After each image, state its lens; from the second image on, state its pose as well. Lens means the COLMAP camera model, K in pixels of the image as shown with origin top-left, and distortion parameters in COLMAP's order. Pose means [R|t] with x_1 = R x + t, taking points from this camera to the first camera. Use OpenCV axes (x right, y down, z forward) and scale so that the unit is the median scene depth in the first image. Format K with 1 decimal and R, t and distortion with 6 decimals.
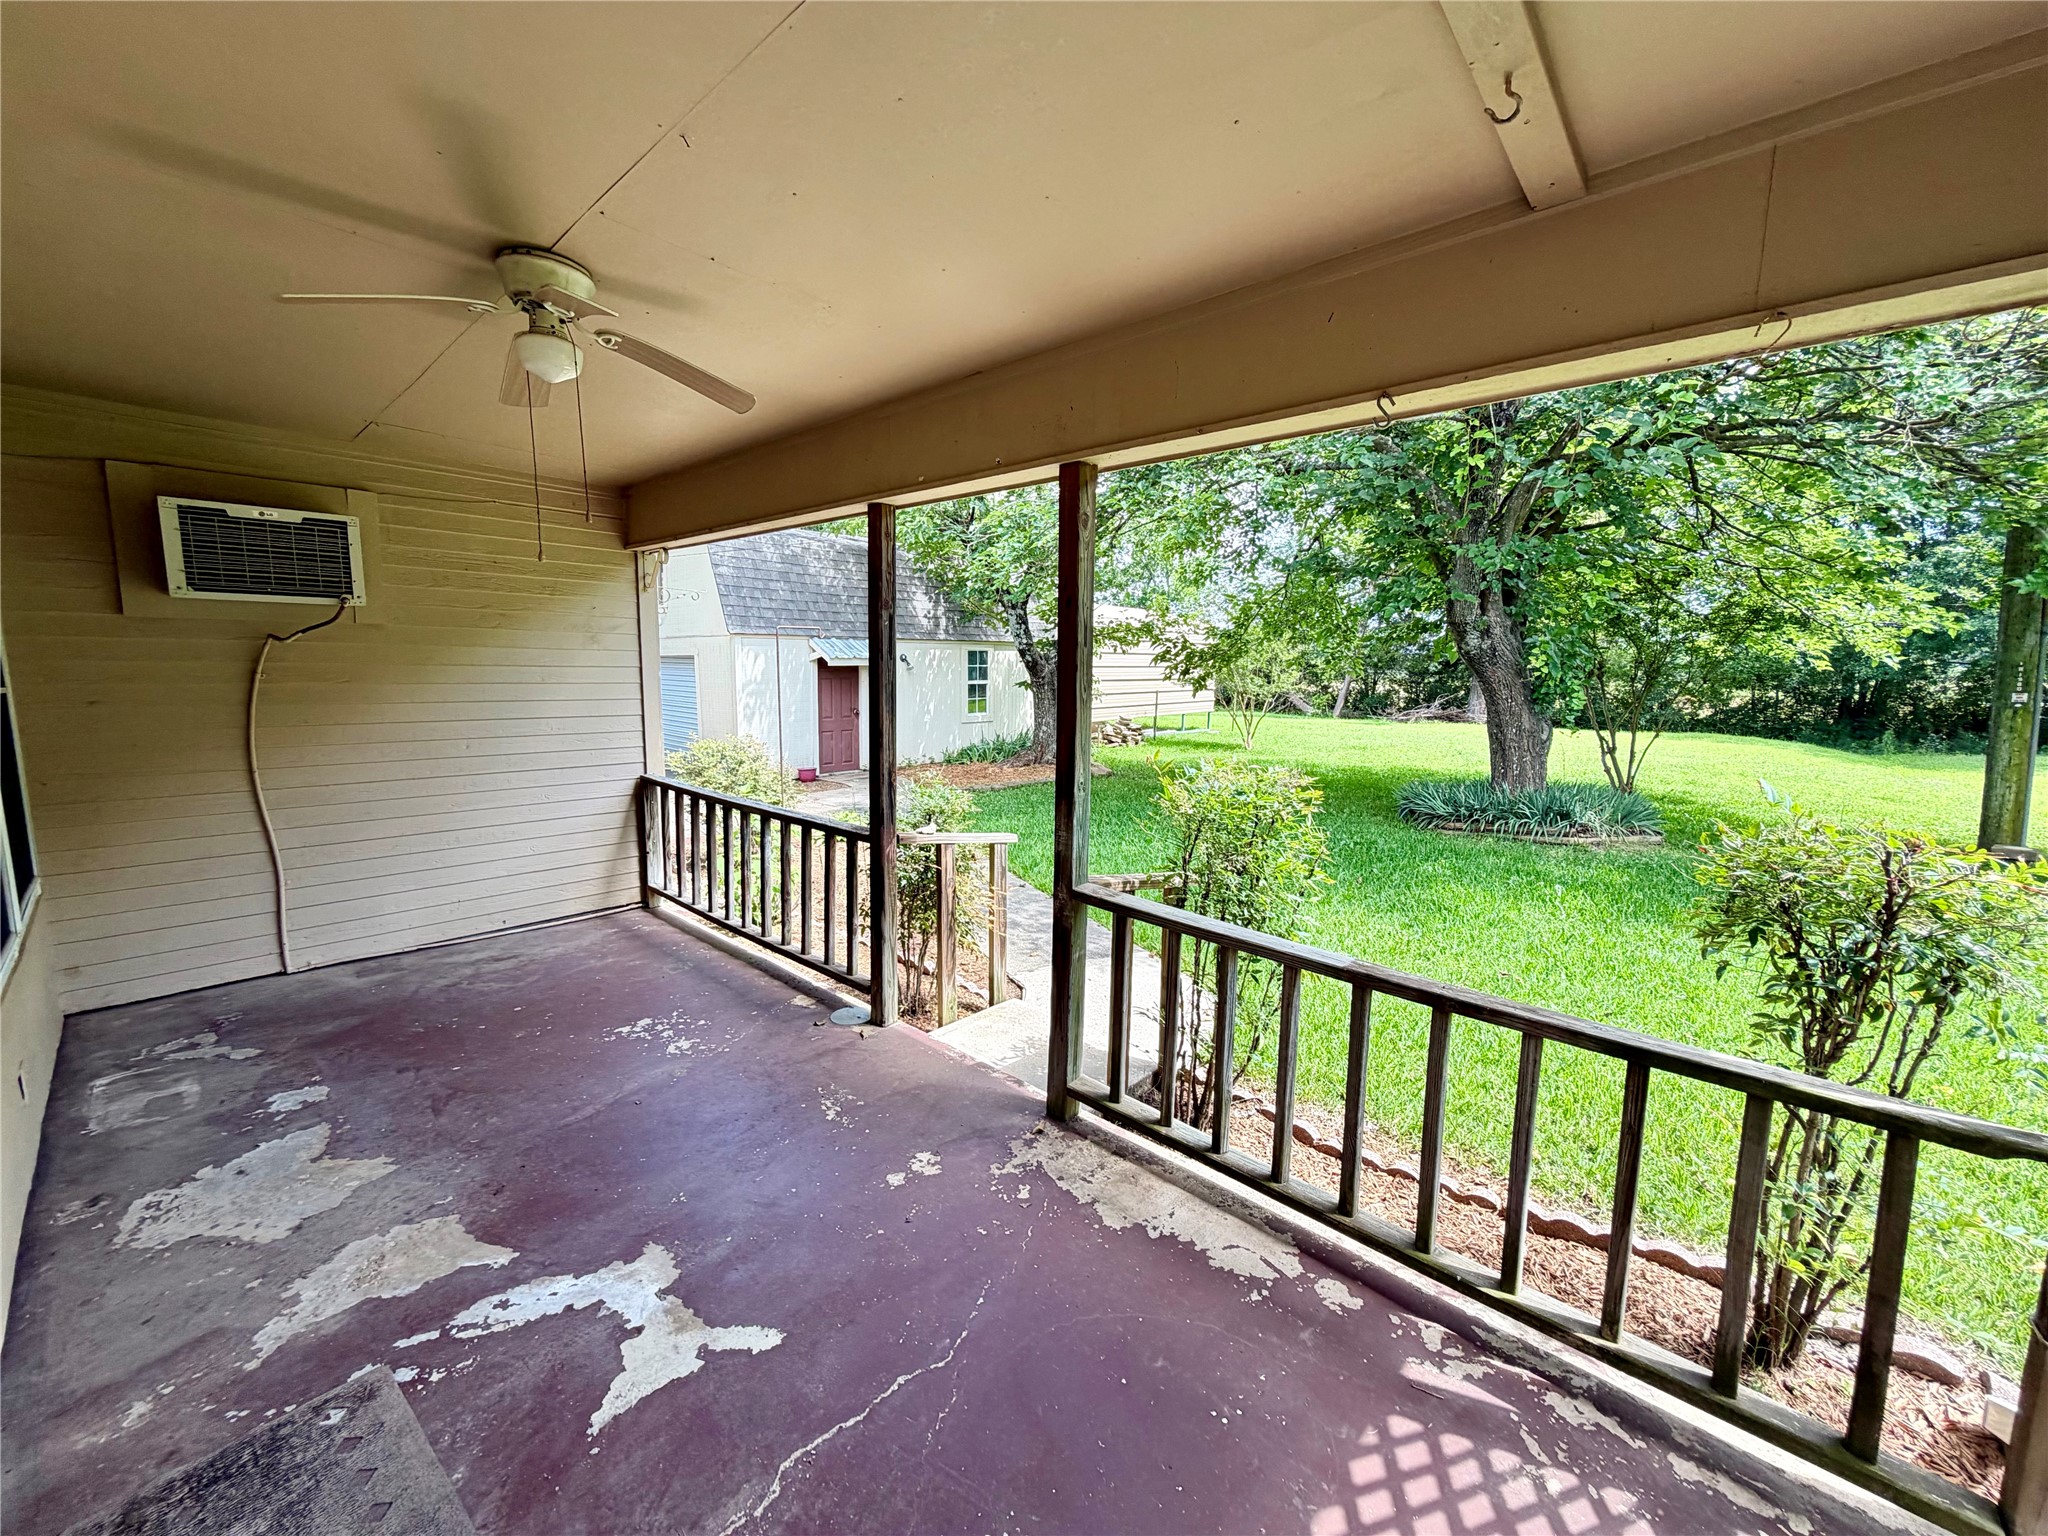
lens RADIAL K [[817.1, 0, 1023.7], [0, 817.1, 764.0], [0, 0, 1]] dist [-0.000848, 0.000092]
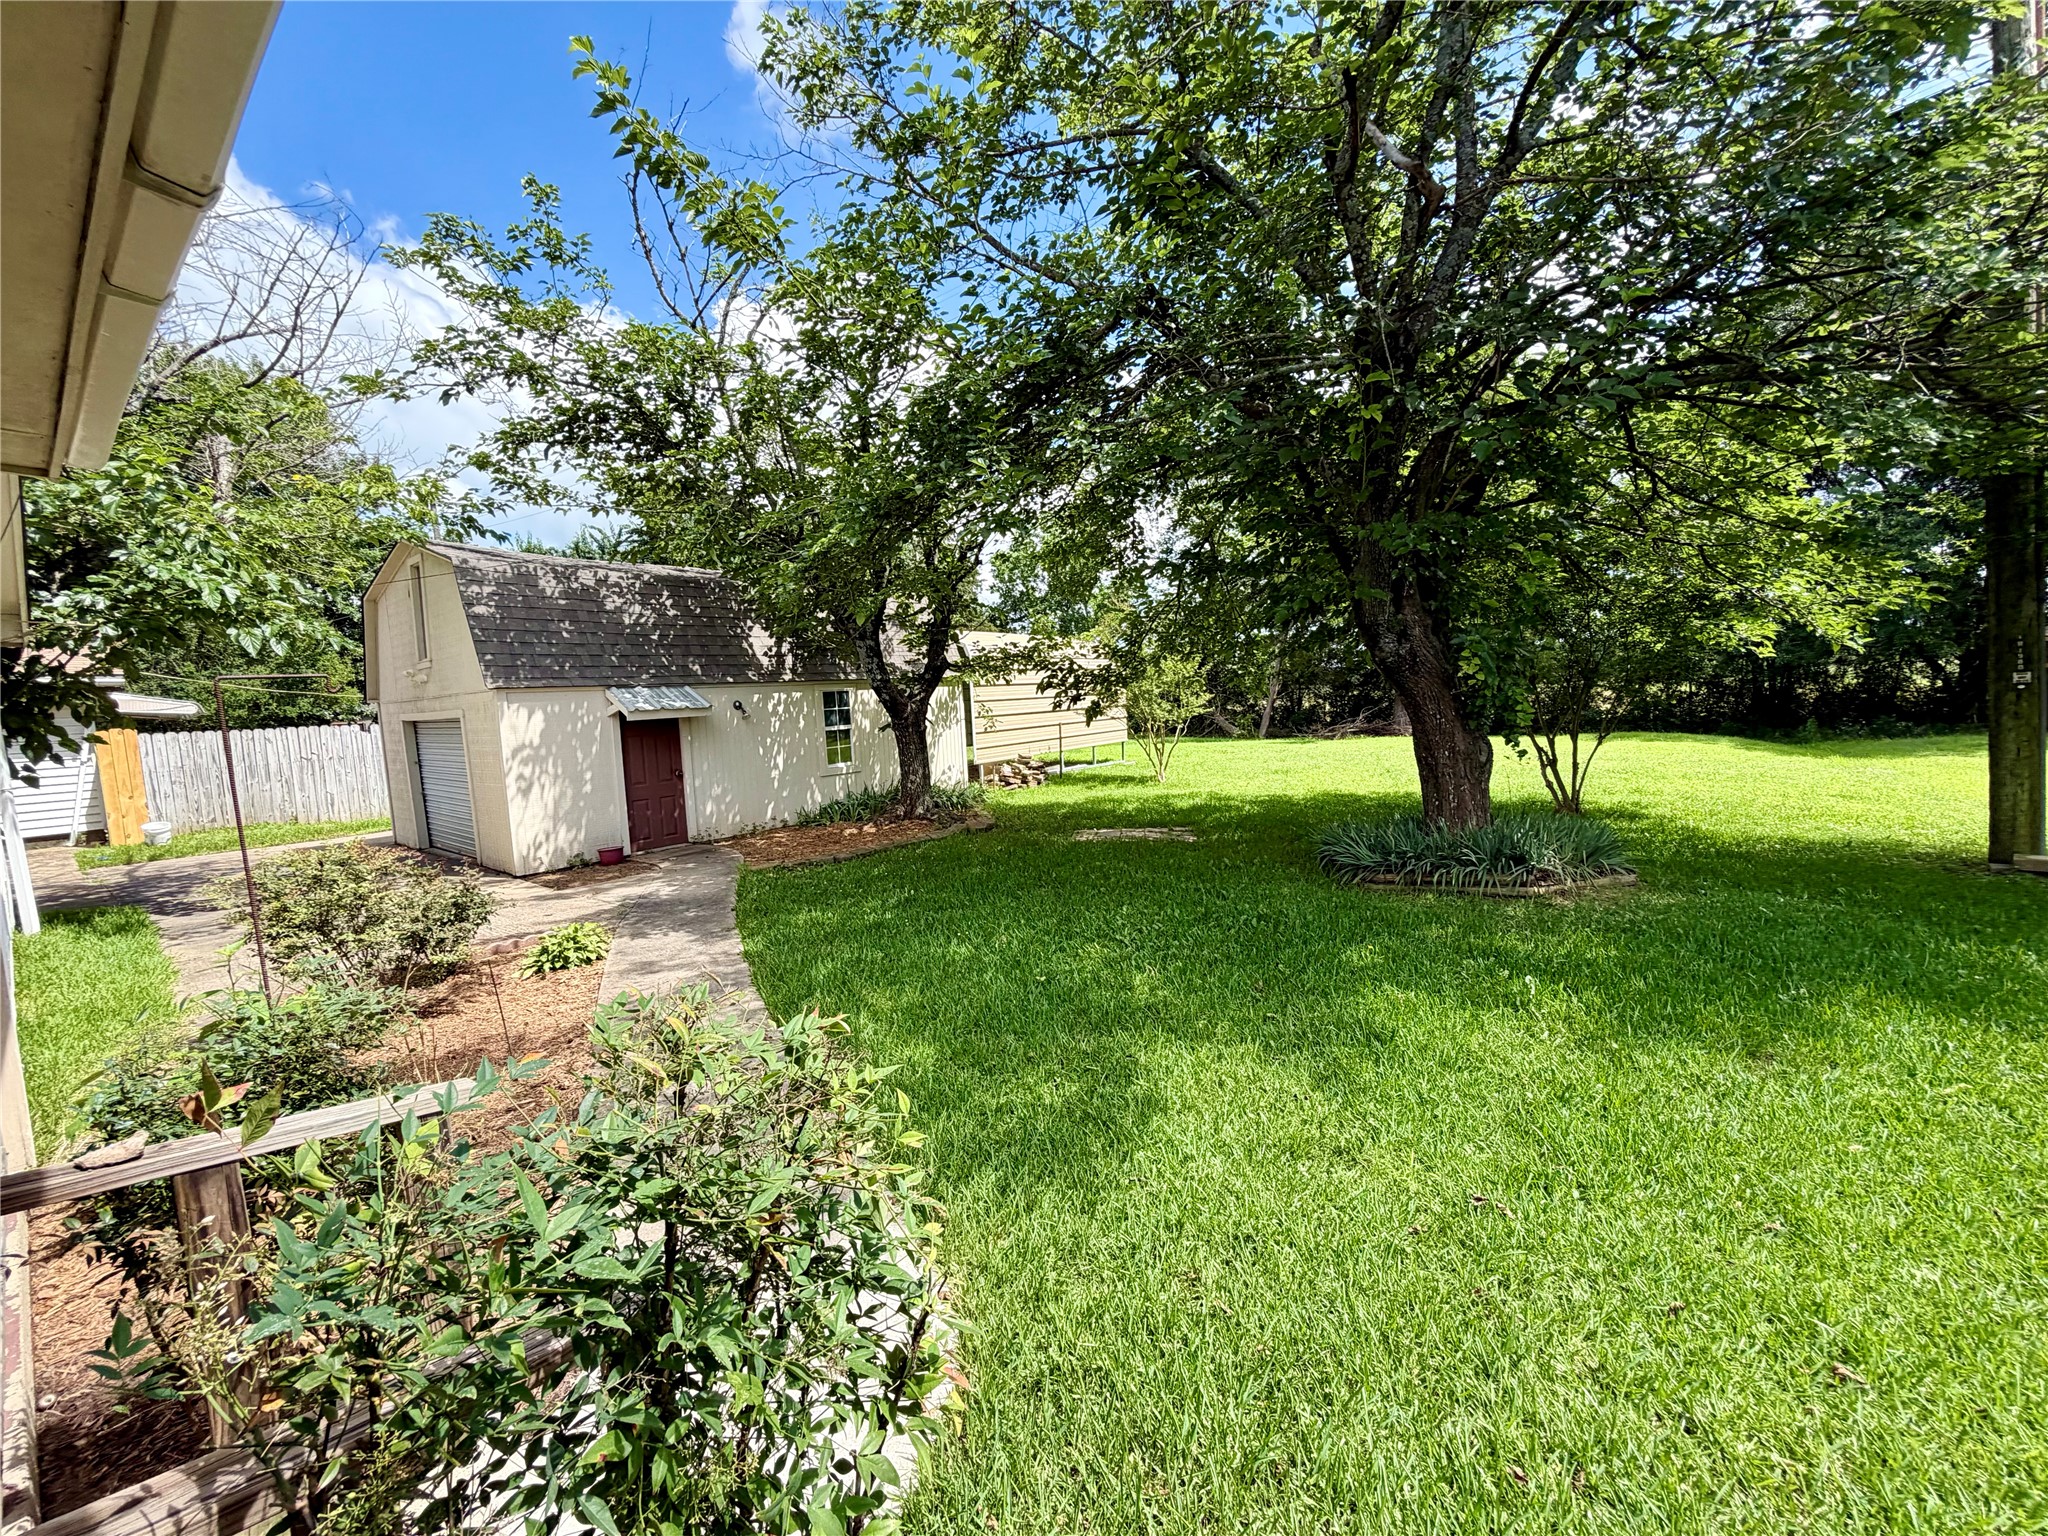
lens RADIAL K [[817.1, 0, 1022.6], [0, 817.1, 768.2], [0, 0, 1]] dist [-0.000848, 0.000092]
pose [[0.995665, -0.064315, 0.067195, 0.082176], [0.066624, 0.997242, -0.032713, -0.017697], [-0.064905, 0.037048, 0.997203, 0.143439]]
